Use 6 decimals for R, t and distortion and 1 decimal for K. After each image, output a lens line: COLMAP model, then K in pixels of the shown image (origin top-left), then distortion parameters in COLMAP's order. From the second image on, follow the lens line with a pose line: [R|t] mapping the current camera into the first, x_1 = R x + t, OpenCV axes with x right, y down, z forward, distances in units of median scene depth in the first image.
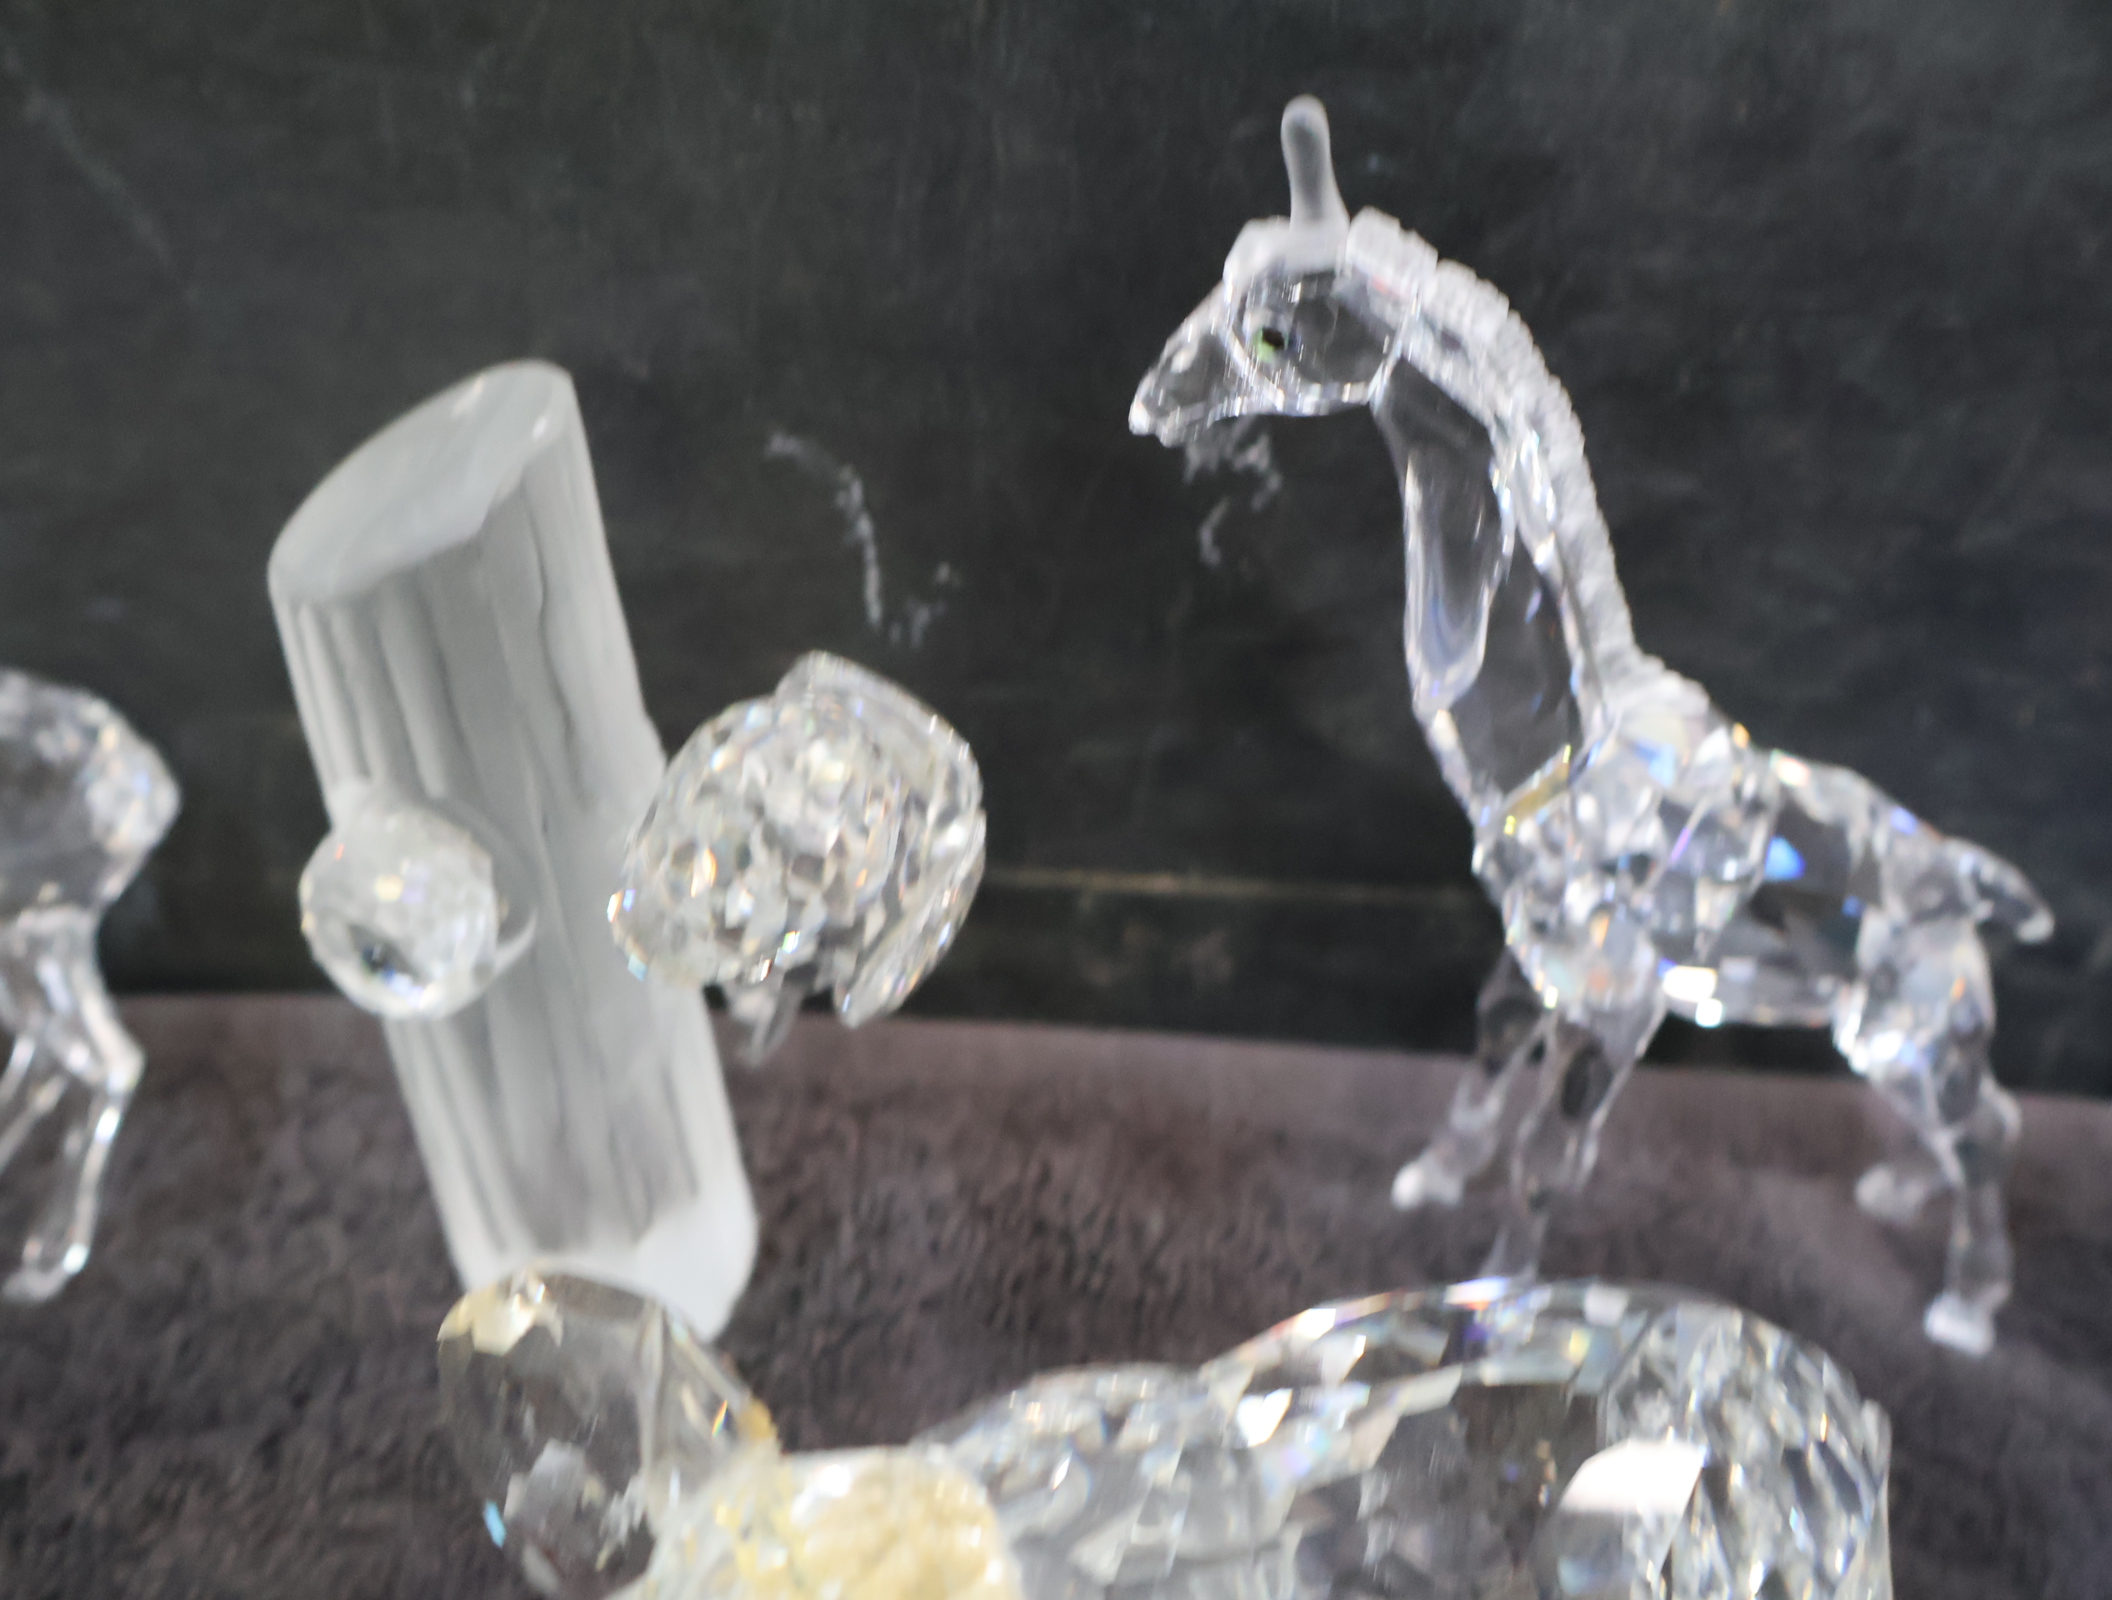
lens RADIAL K [[2626.6, 0, 1050.4], [0, 2626.6, 796.8], [0, 0, 1]] dist [0.012777, -0.012536]
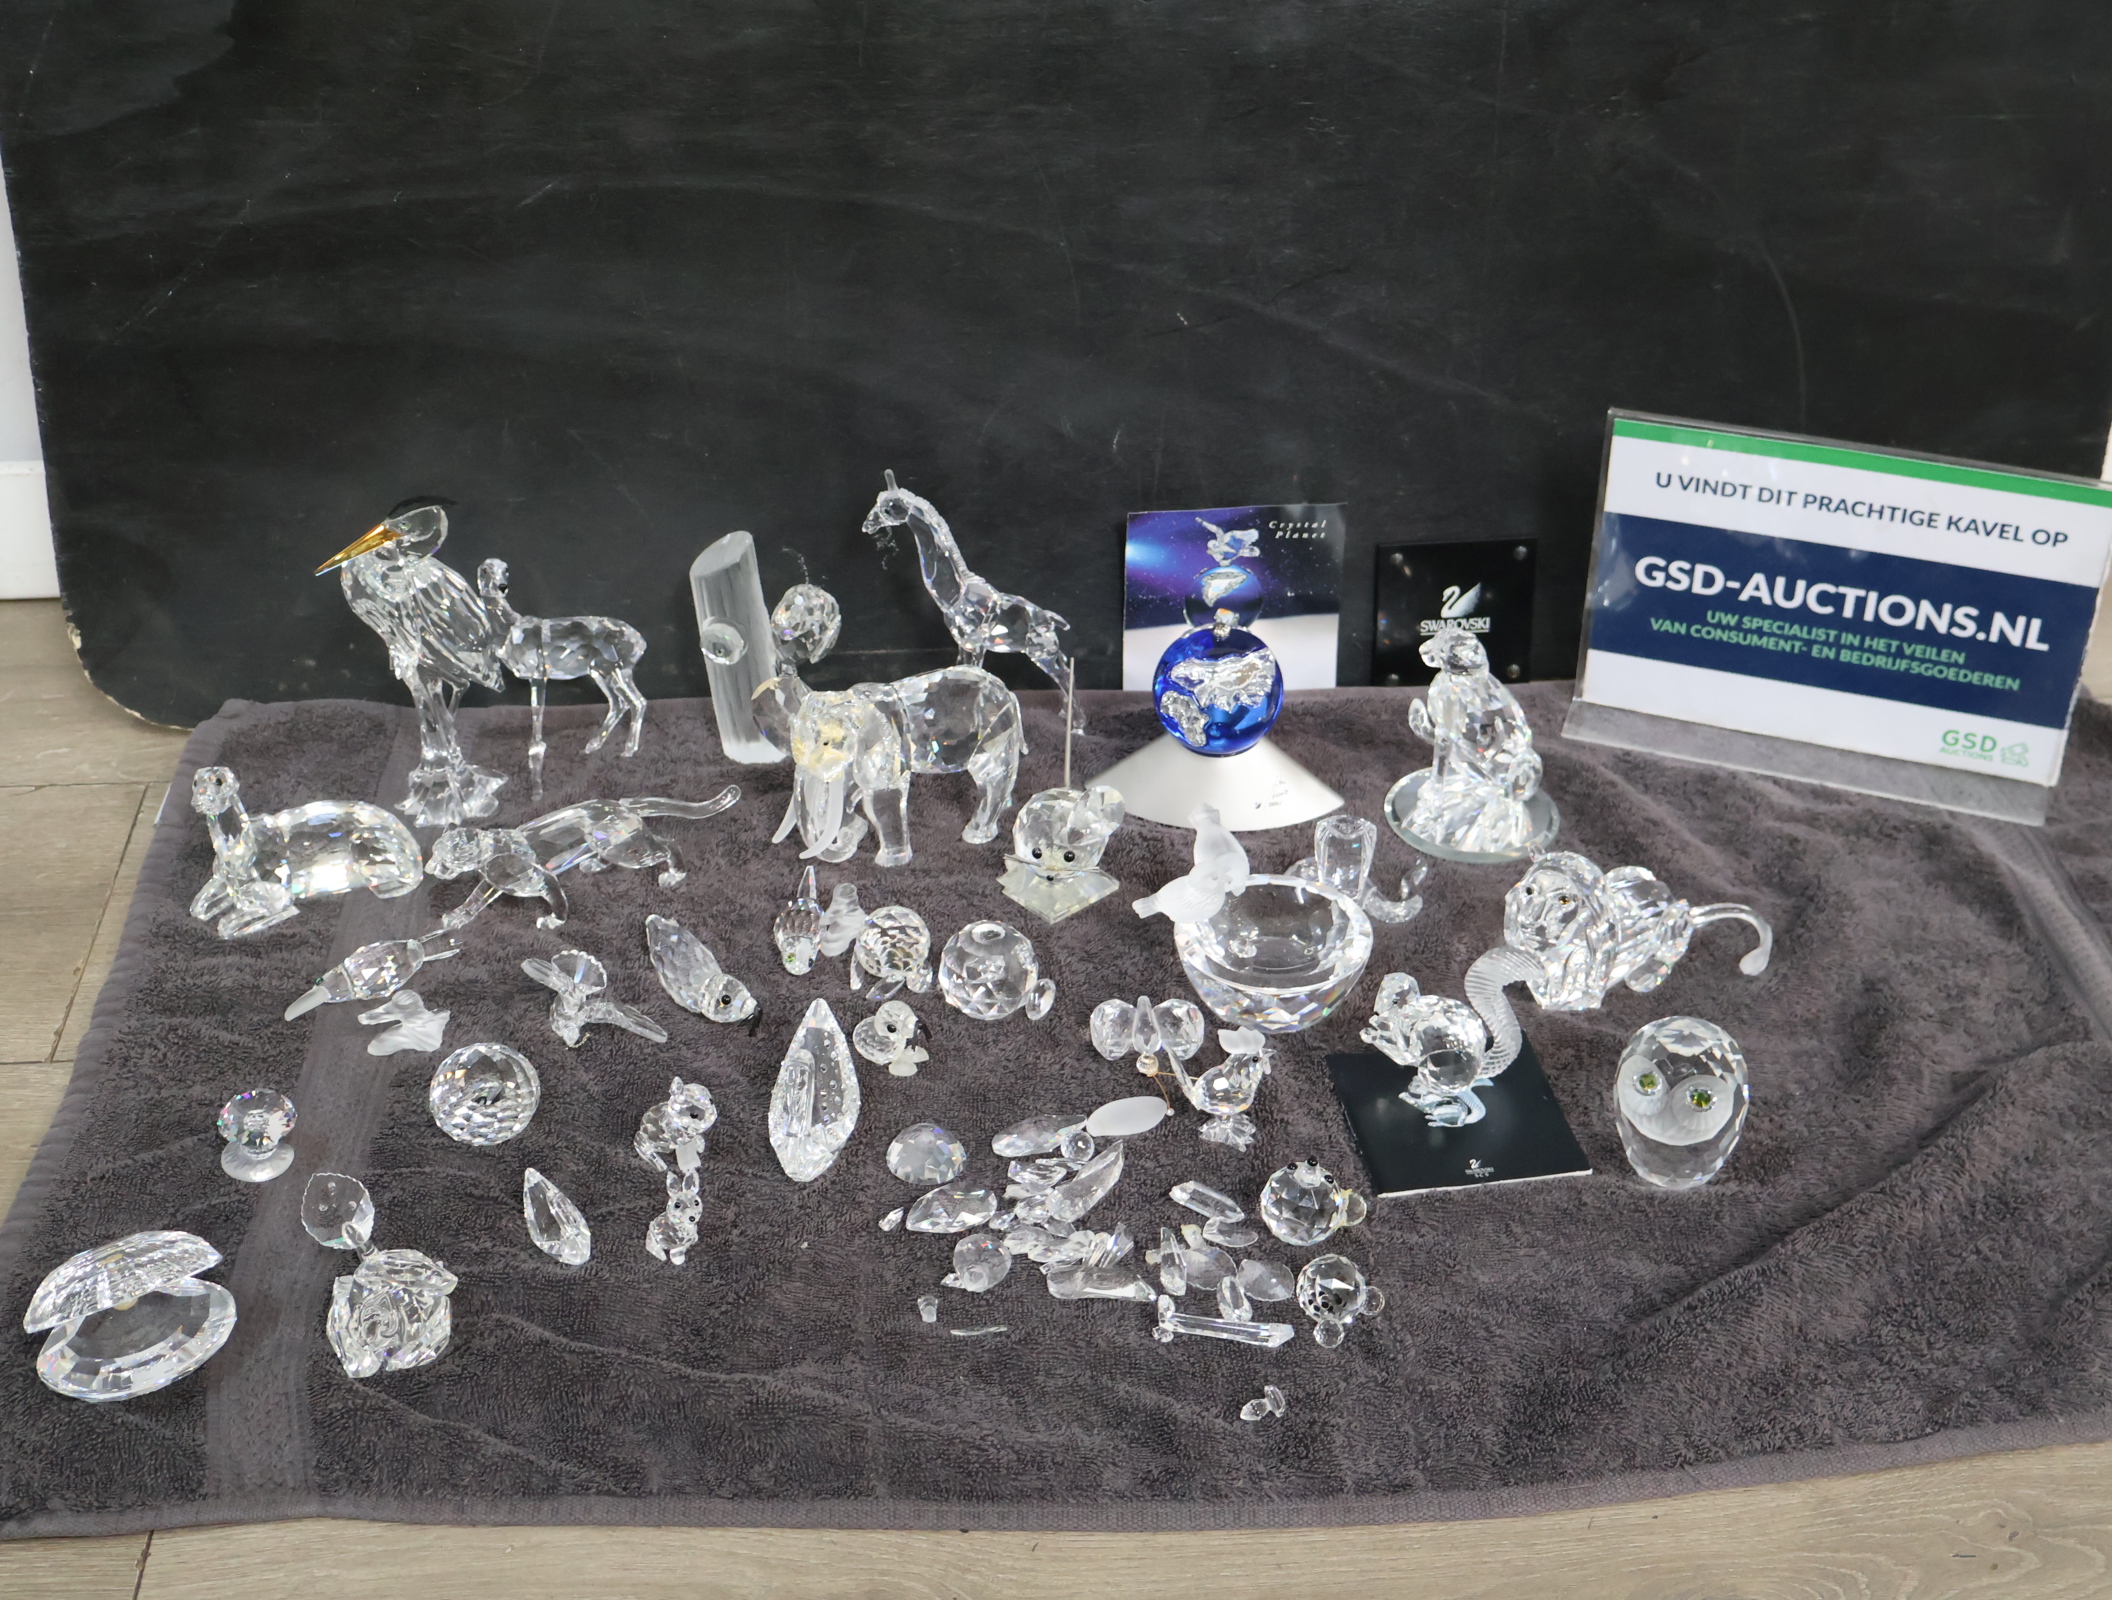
lens RADIAL K [[2626.0, 0, 1056.0], [0, 2626.0, 800.0], [0, 0, 1]] dist [0.010230, 0.008510]
pose [[0.992107, -0.084949, 0.092236, -0.106084], [0.094519, 0.989983, -0.104884, 0.895107], [-0.082402, 0.112774, 0.990198, -3.814143]]
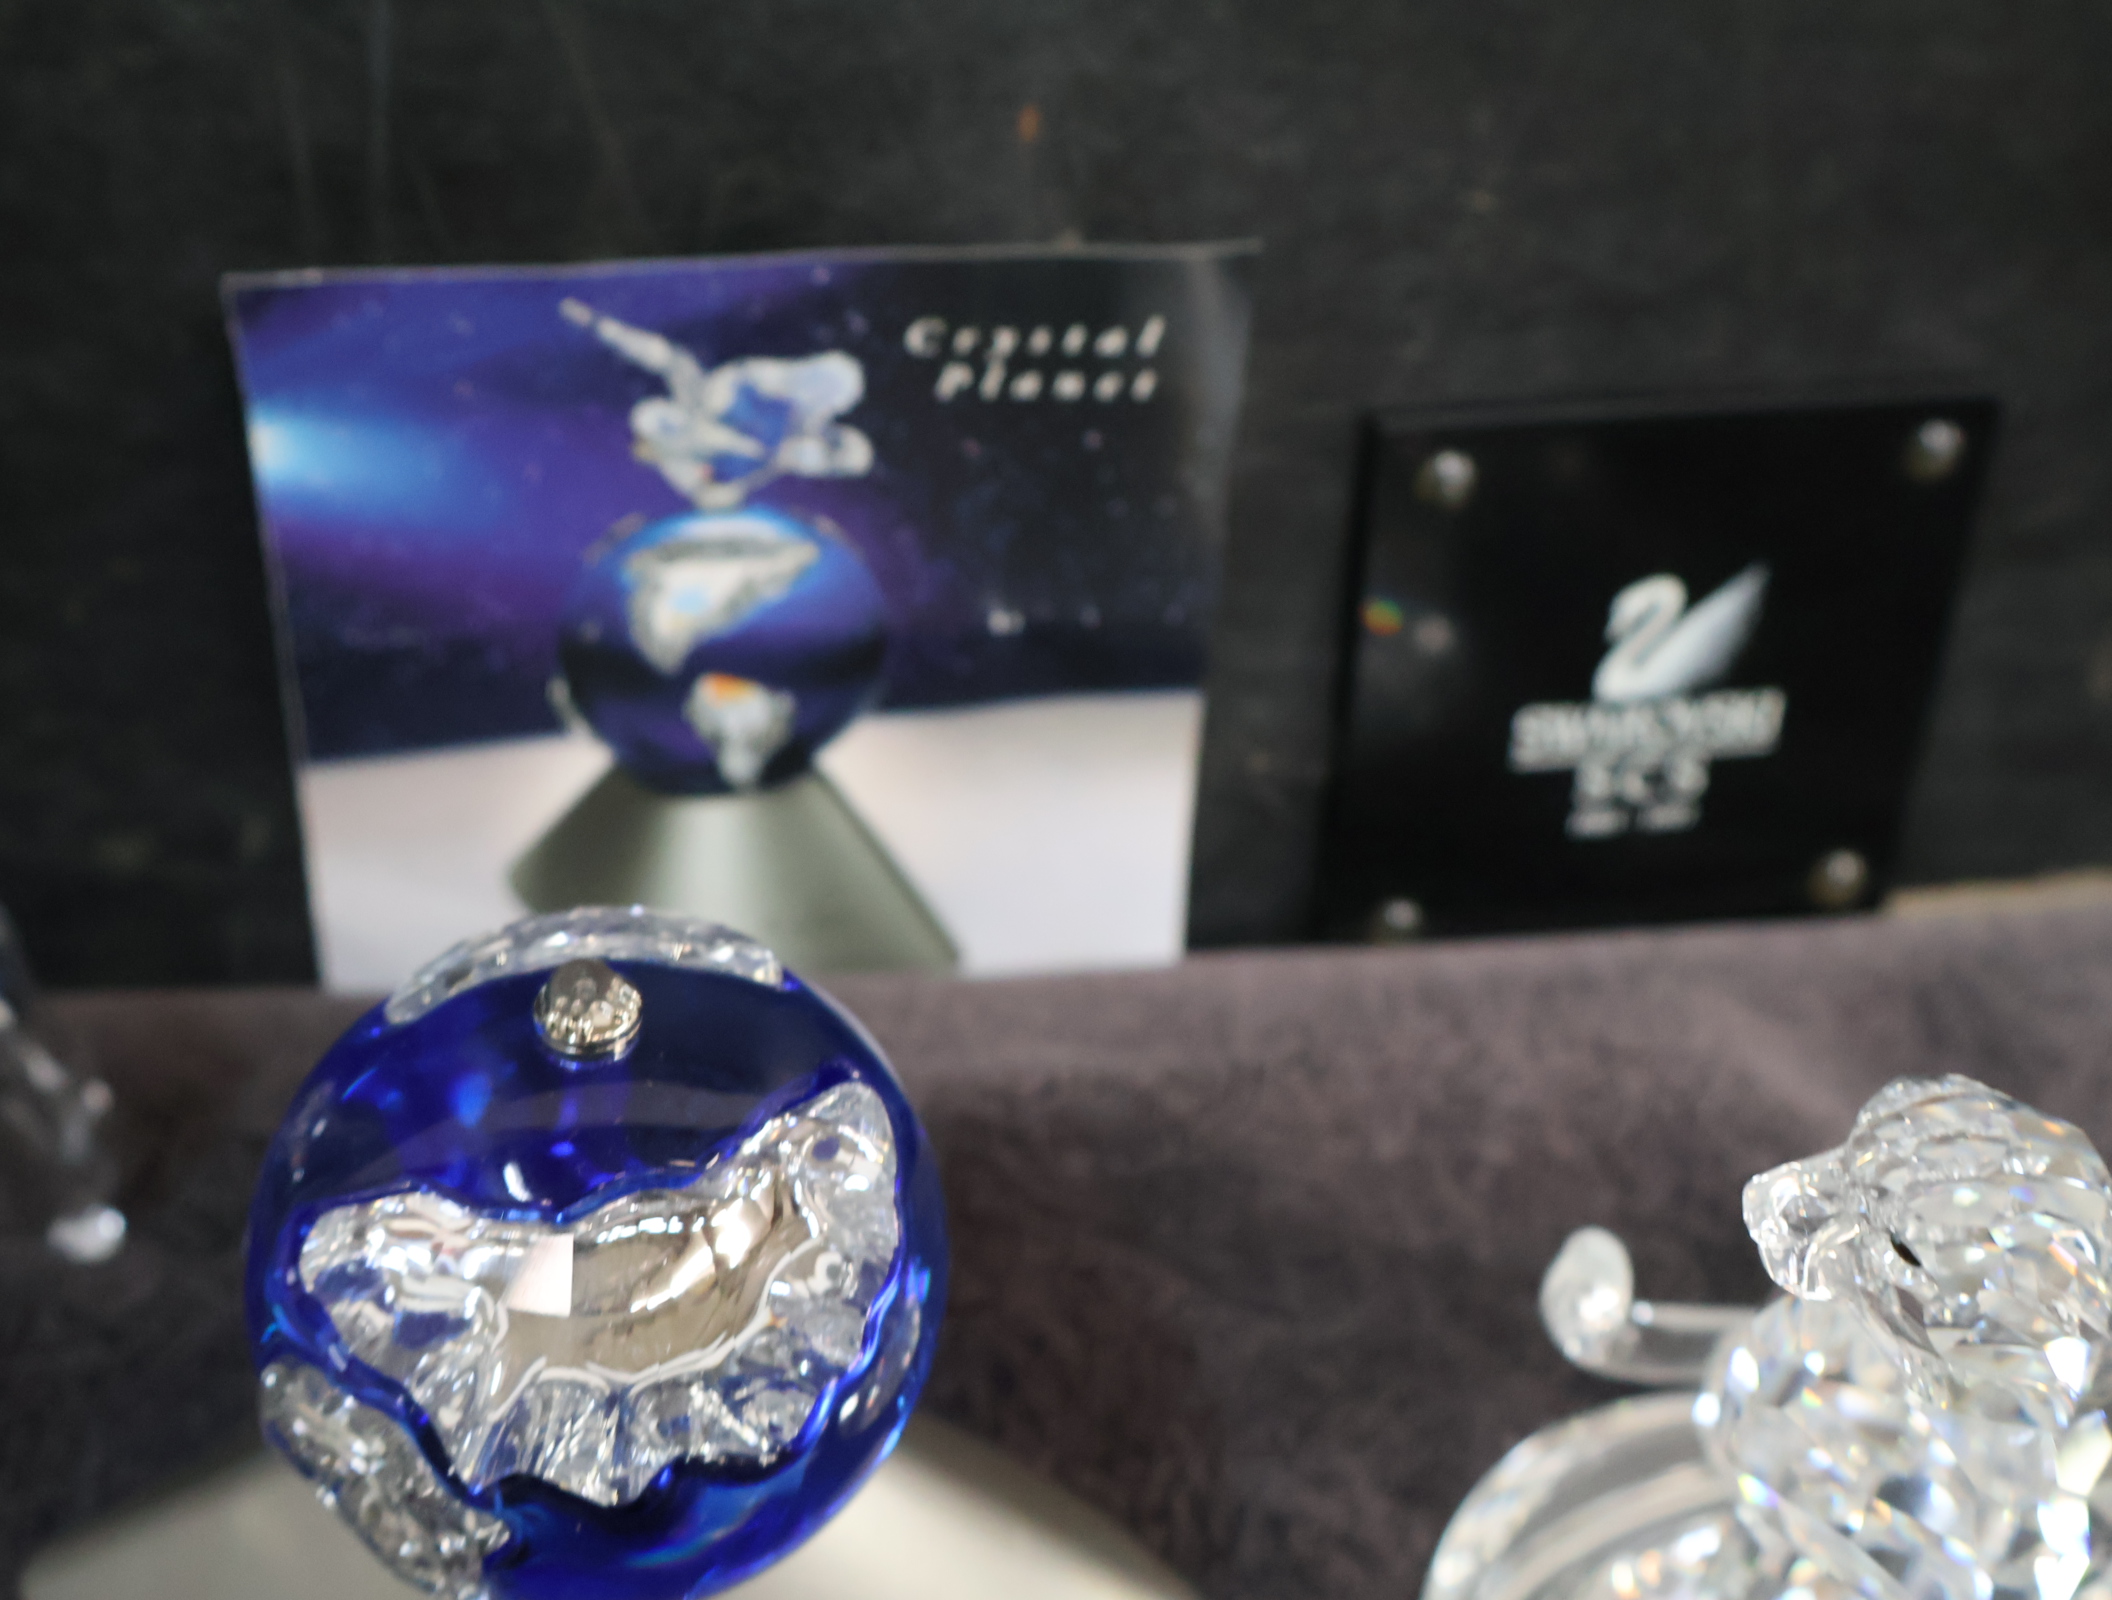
lens RADIAL K [[2647.3, 0, 1056.0], [0, 2647.3, 800.0], [0, 0, 1]] dist [0.032889, -0.048559]
pose [[0.980669, -0.098255, 0.169214, 0.660208], [0.092280, 0.994811, 0.042837, 0.036125], [-0.172545, -0.026394, 0.984648, -0.048831]]
